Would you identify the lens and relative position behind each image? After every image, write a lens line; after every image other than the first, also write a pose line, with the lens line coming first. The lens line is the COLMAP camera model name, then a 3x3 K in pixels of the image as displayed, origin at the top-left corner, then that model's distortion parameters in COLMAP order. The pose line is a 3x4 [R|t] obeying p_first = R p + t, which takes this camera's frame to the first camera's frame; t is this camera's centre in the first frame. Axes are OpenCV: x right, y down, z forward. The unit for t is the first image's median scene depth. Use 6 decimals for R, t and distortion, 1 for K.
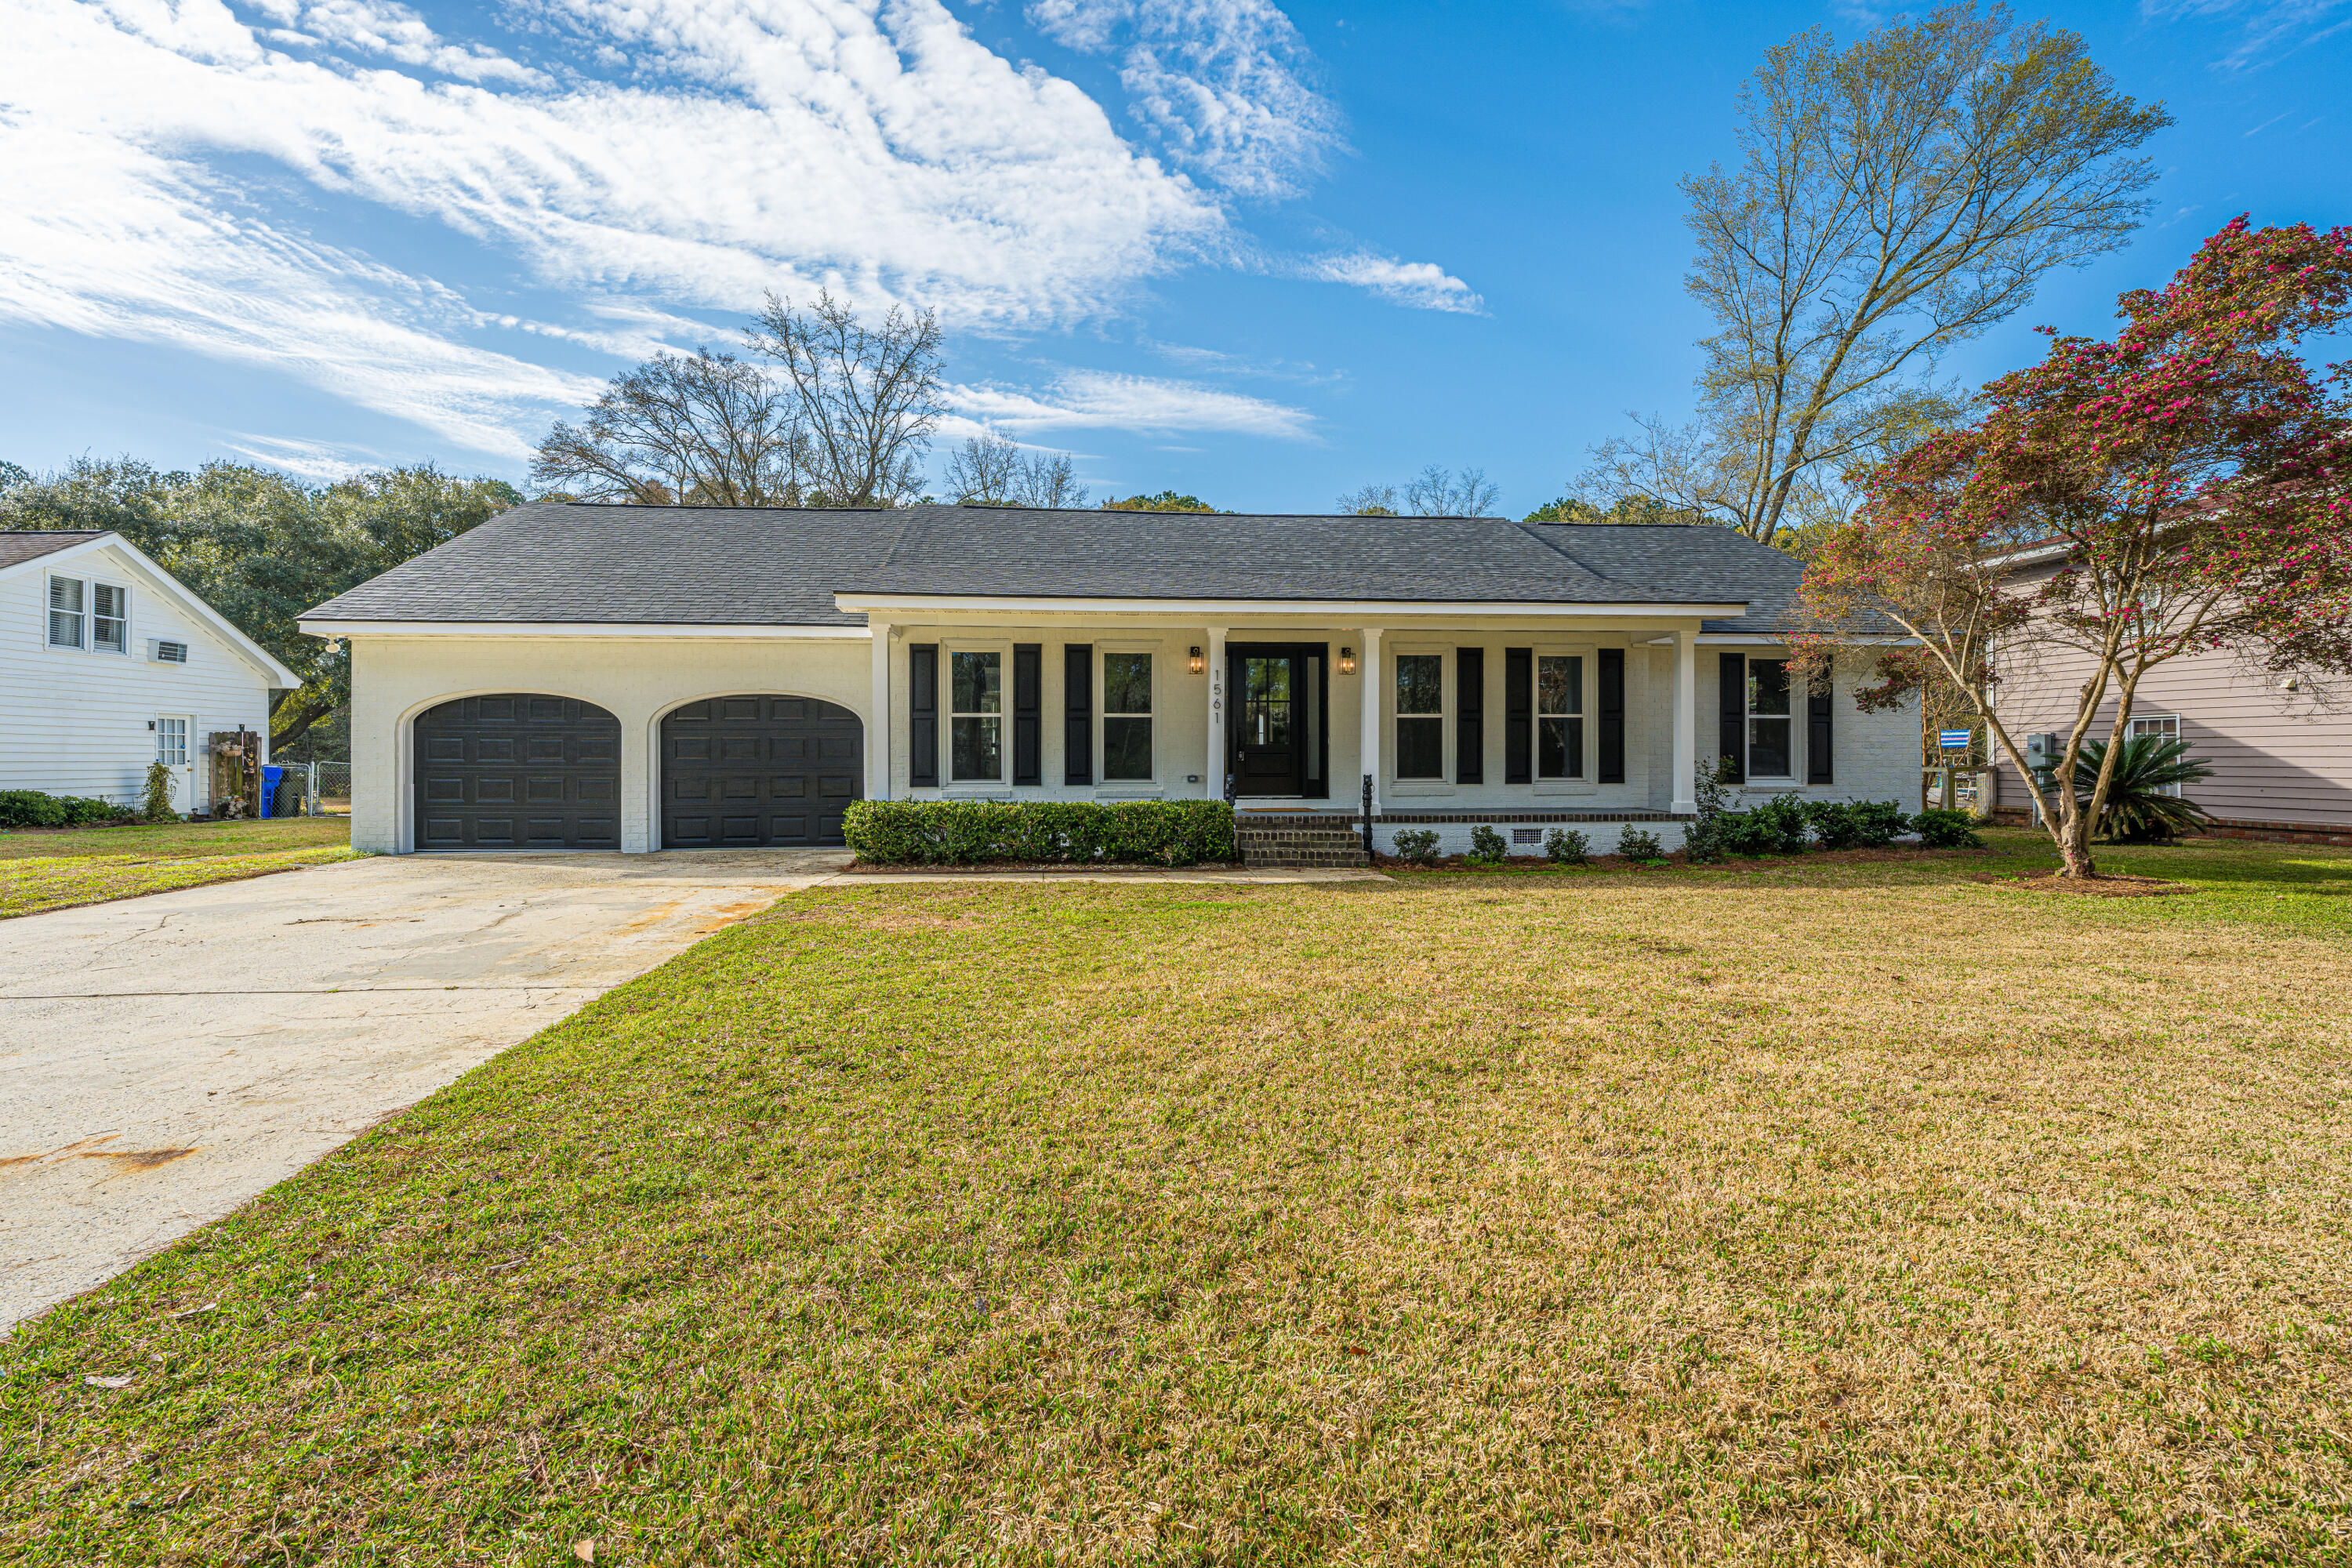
lens RADIAL K [[1060.9, 0, 1156.3], [0, 1060.9, 735.1], [0, 0, 1]] dist [-0.000649, 0.000289]
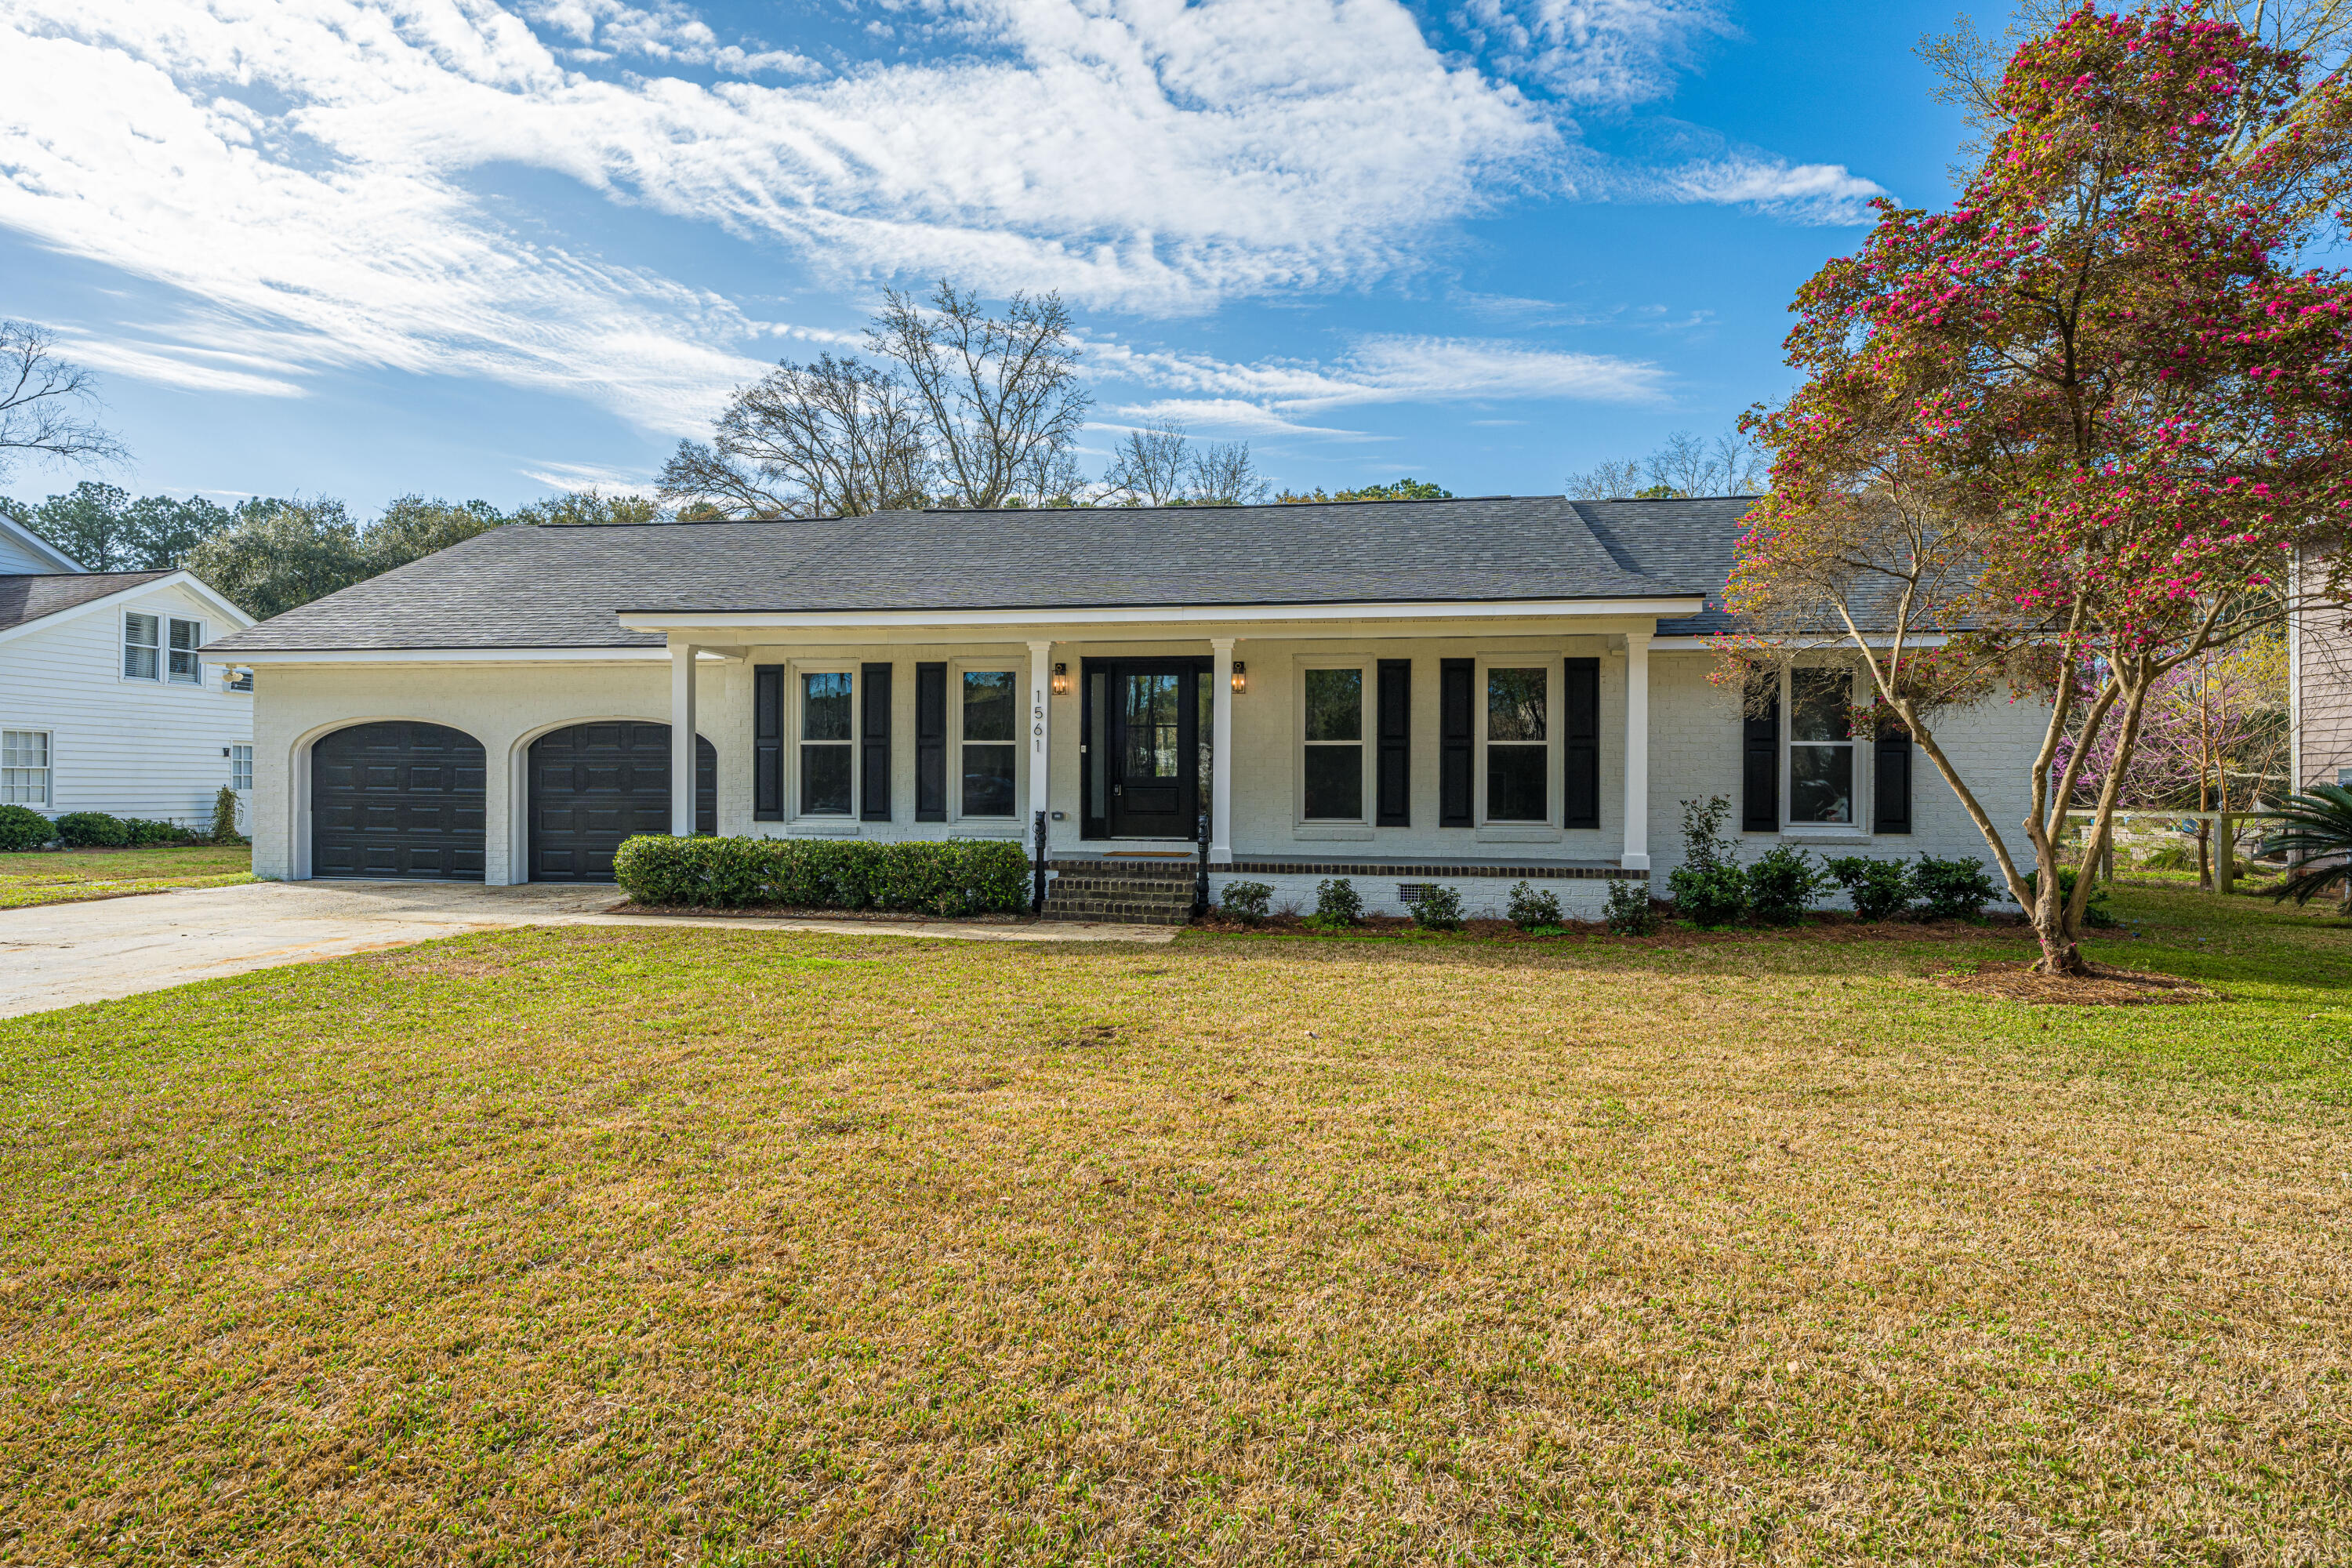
lens RADIAL K [[1218.5, 0, 1186.4], [0, 1218.5, 800.1], [0, 0, 1]] dist [0.002996, -0.000502]
pose [[0.974104, 0.010131, -0.225872, 0.354282], [-0.003448, 0.999545, 0.029964, -0.002199], [0.226073, -0.028409, 0.973696, 0.056483]]
